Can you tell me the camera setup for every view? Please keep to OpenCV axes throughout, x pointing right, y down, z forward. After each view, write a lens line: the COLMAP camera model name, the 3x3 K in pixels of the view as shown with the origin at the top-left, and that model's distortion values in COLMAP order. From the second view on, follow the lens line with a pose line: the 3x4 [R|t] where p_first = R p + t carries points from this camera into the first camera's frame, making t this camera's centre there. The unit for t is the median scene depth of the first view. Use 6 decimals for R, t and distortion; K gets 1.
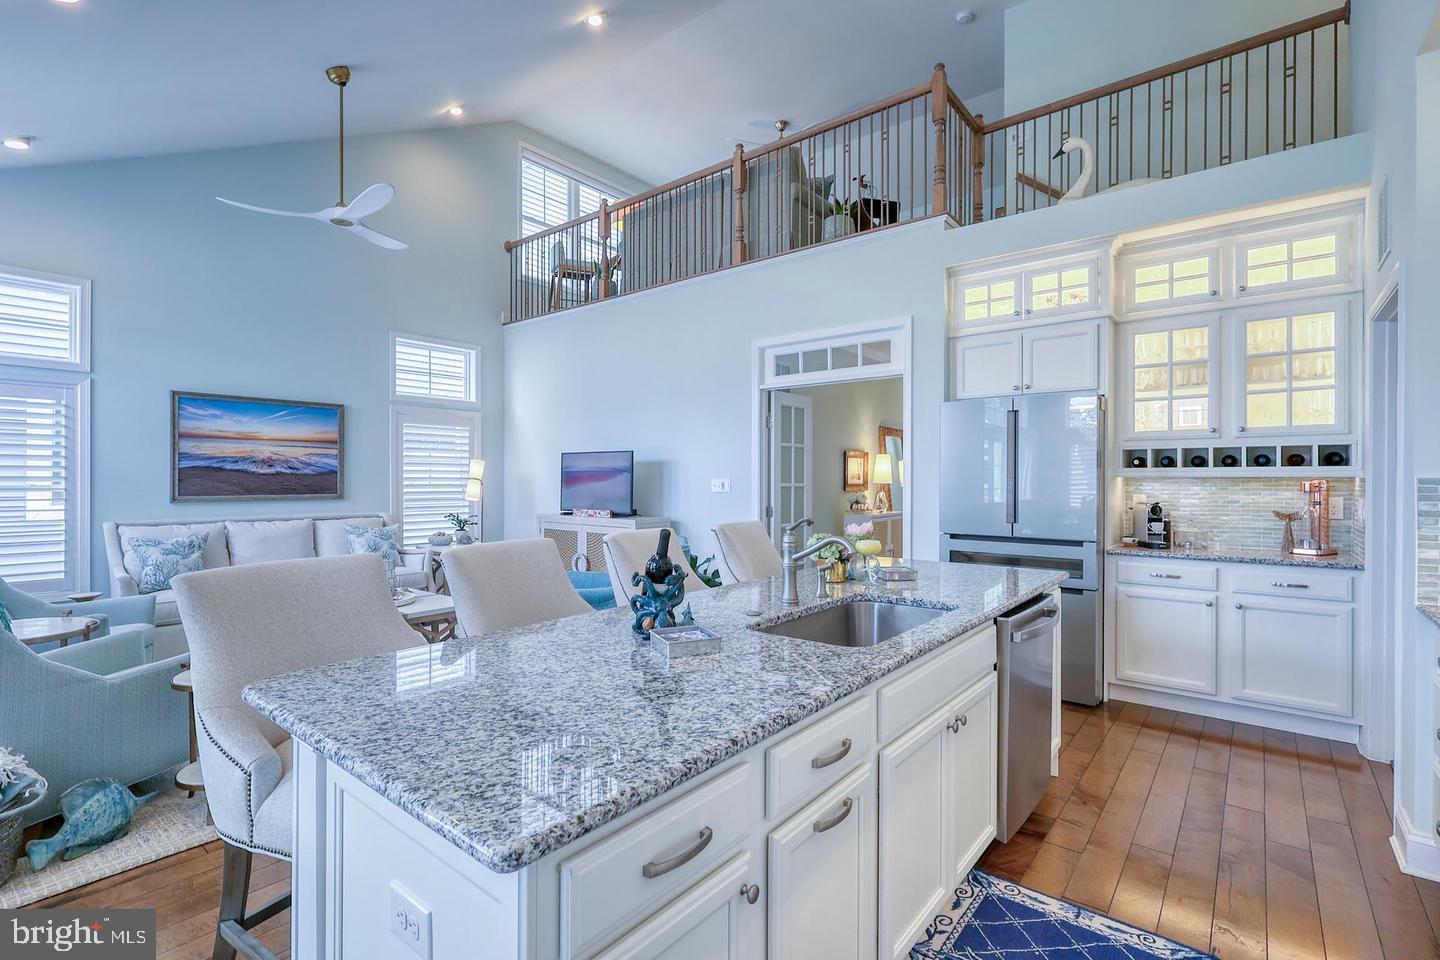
lens RADIAL K [[661.6, 0, 714.4], [0, 661.6, 480.5], [0, 0, 1]] dist [-0.008421, 0.002605]
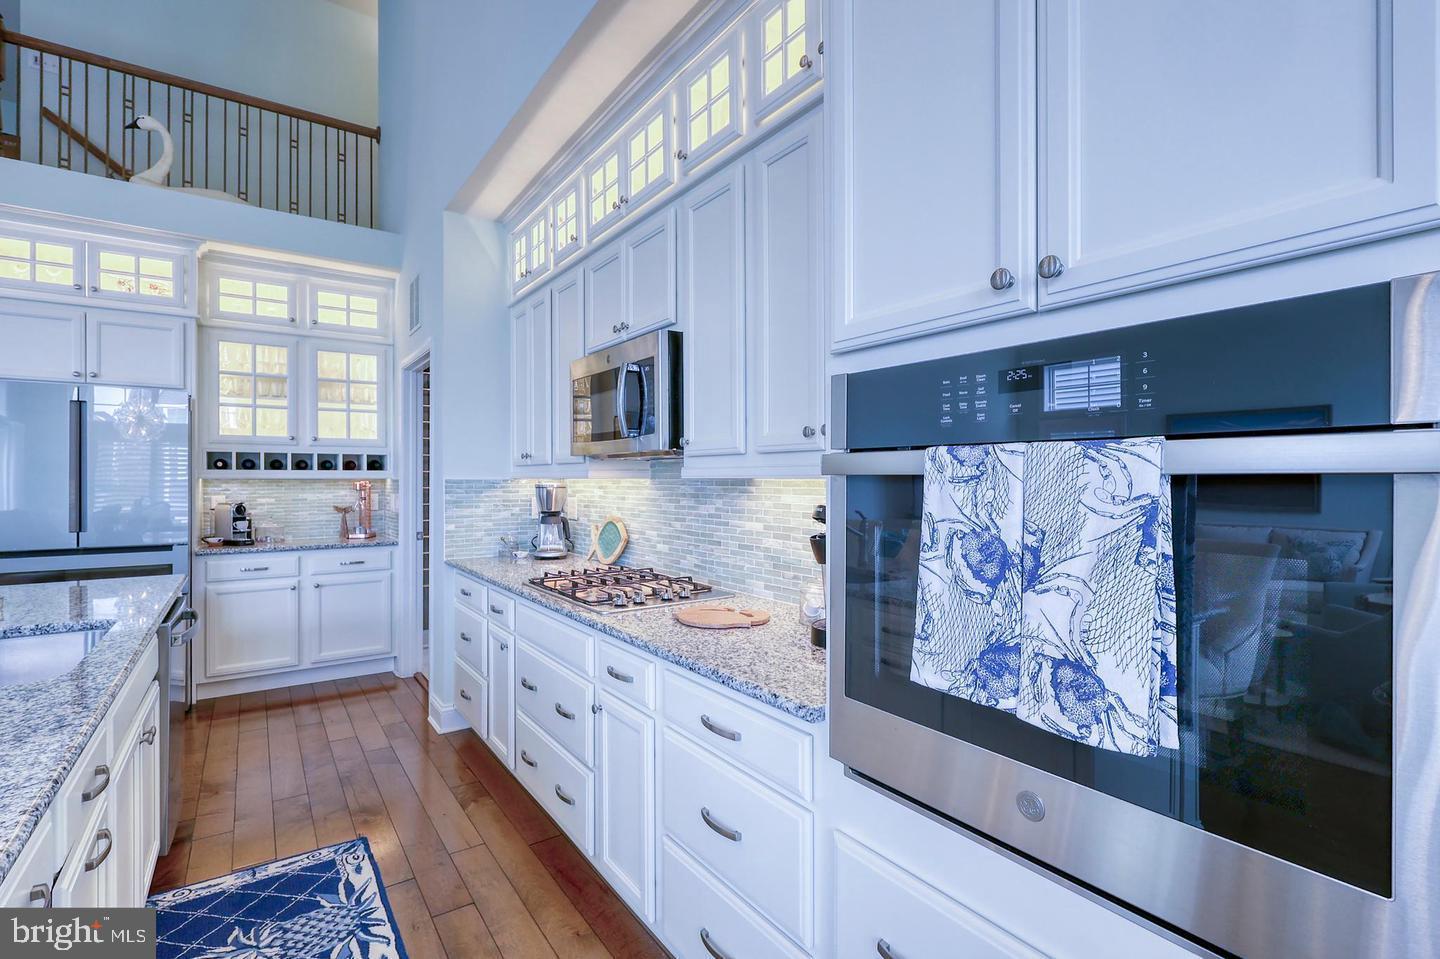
lens RADIAL K [[661.6, 0, 713.7], [0, 661.6, 481.3], [0, 0, 1]] dist [-0.008421, 0.002605]
pose [[0.265951, -0.003540, 0.963980, -0.132233], [0.003931, 0.999989, 0.002587, -0.000500], [-0.963979, 0.003101, 0.265962, -0.018813]]
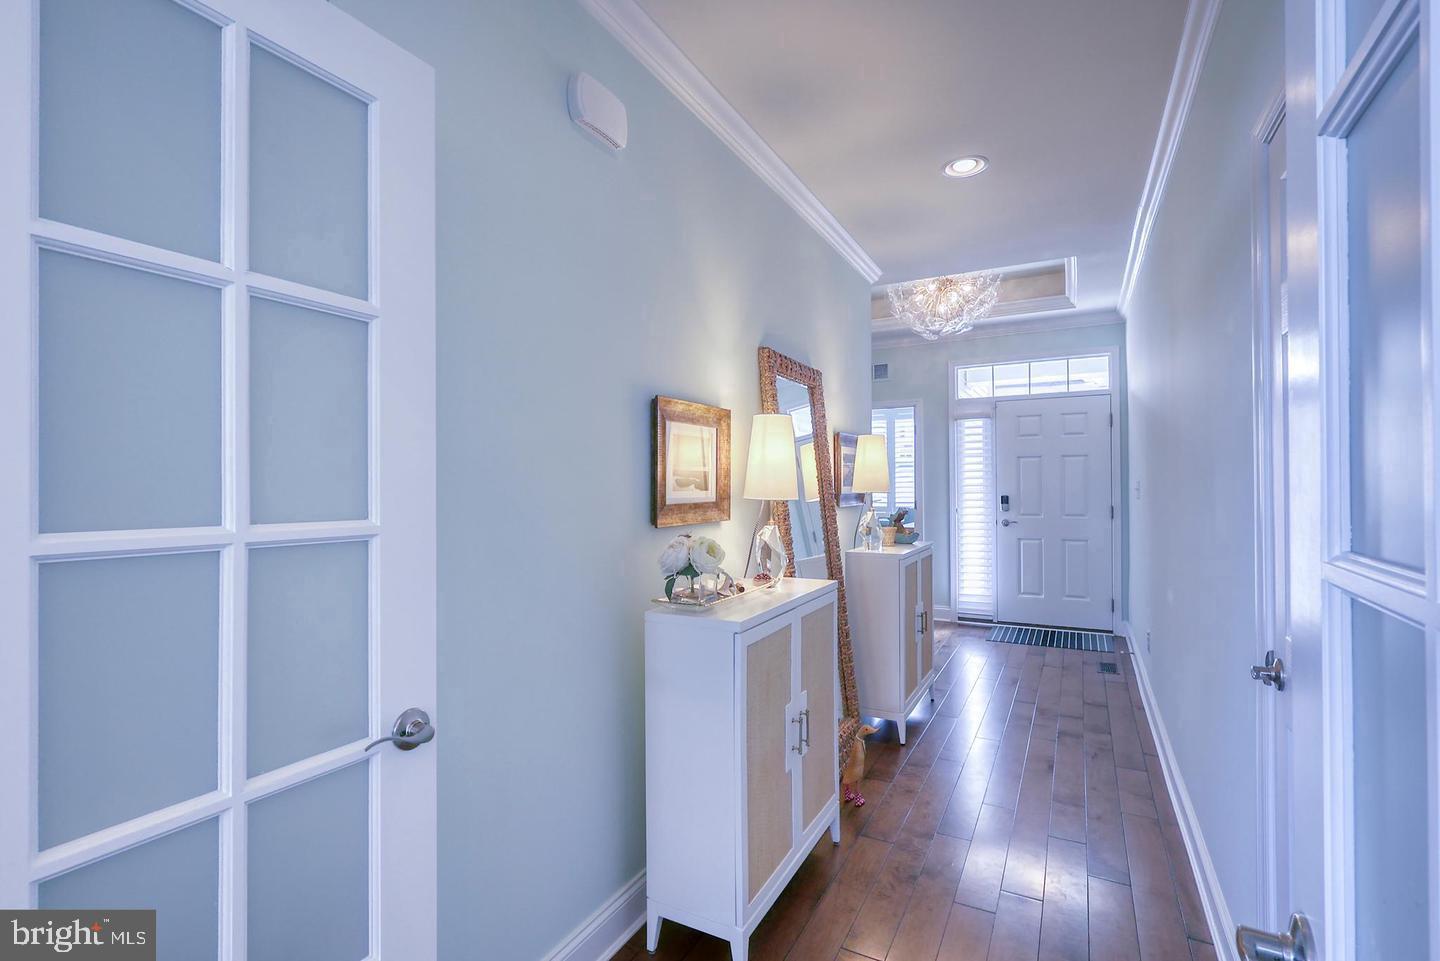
lens RADIAL K [[661.6, 0, 718.0], [0, 661.6, 477.8], [0, 0, 1]] dist [-0.008421, 0.002605]
pose [[0.981723, -0.003382, 0.190285, 0.247871], [0.004714, 0.999967, -0.006551, -0.007450], [-0.190257, 0.007328, 0.981707, 1.022816]]
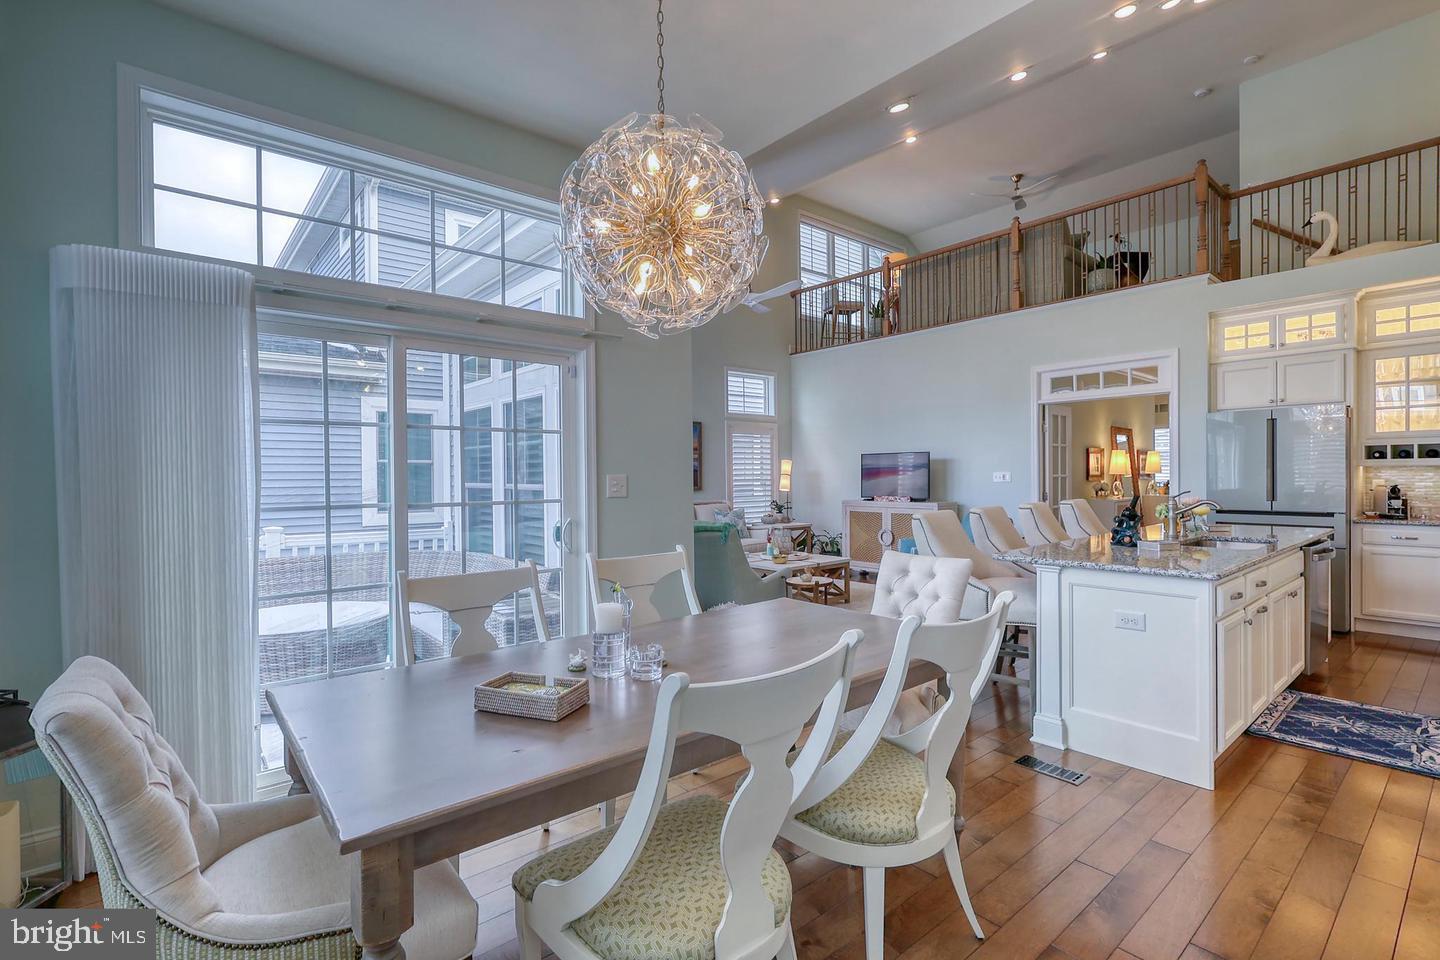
lens RADIAL K [[661.6, 0, 713.4], [0, 661.6, 480.9], [0, 0, 1]] dist [-0.008421, 0.002605]
pose [[0.982388, -0.010128, -0.186579, -0.377508], [0.011478, 0.999915, 0.006153, 0.001103], [0.186501, -0.008186, 0.982421, -0.488301]]
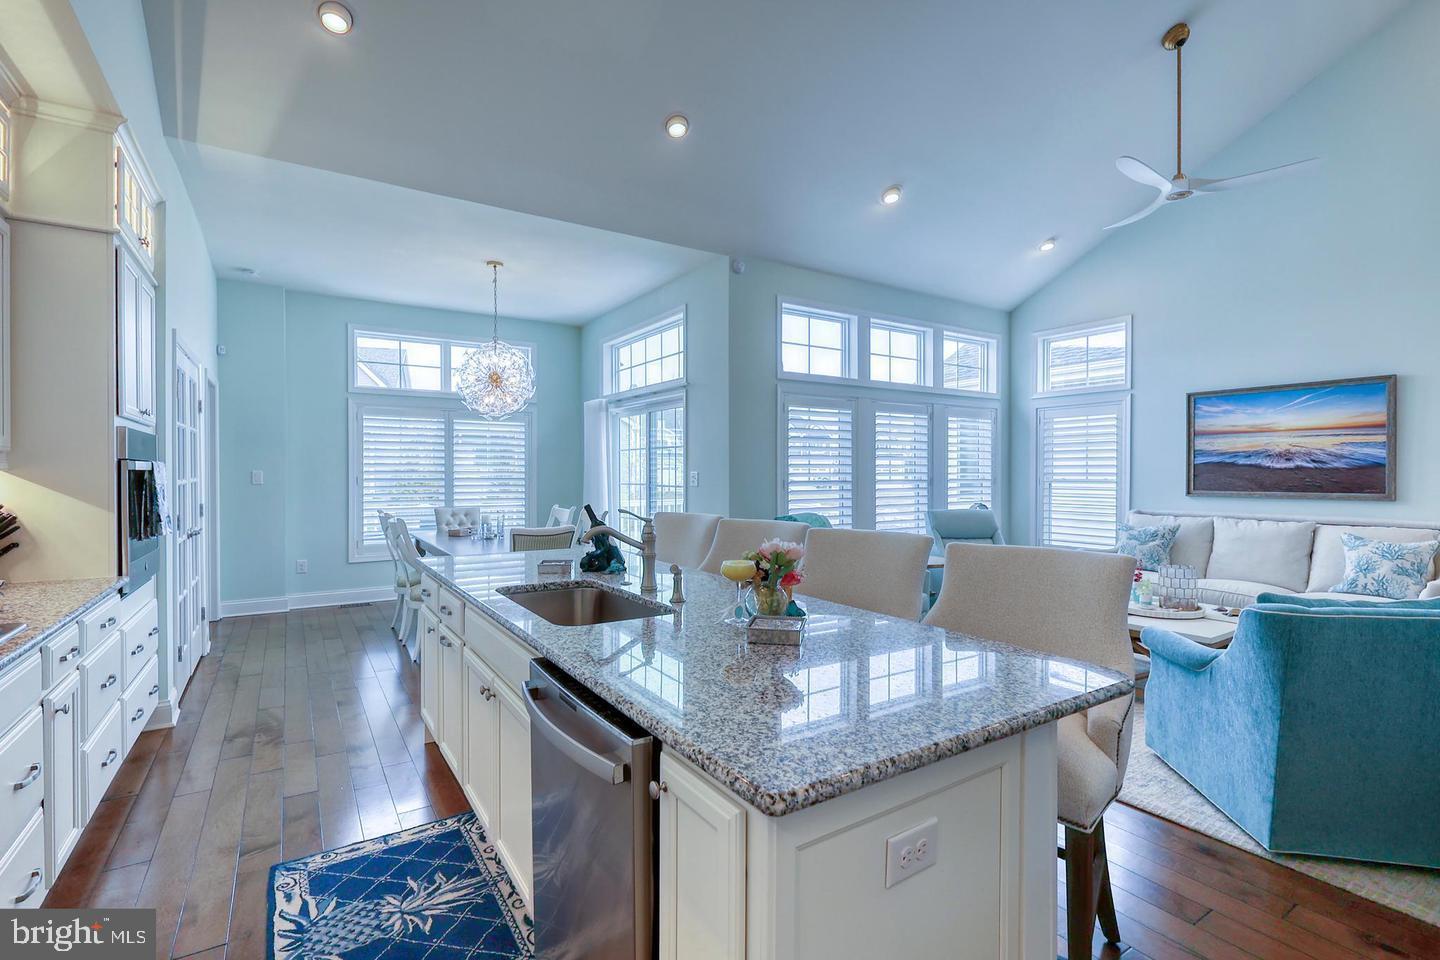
lens RADIAL K [[661.6, 0, 717.2], [0, 661.6, 483.1], [0, 0, 1]] dist [-0.008421, 0.002605]
pose [[-0.307868, 0.013173, -0.951338, 0.515865], [-0.003376, 0.999883, 0.014938, -0.001461], [0.951423, 0.007811, -0.307787, 0.676724]]
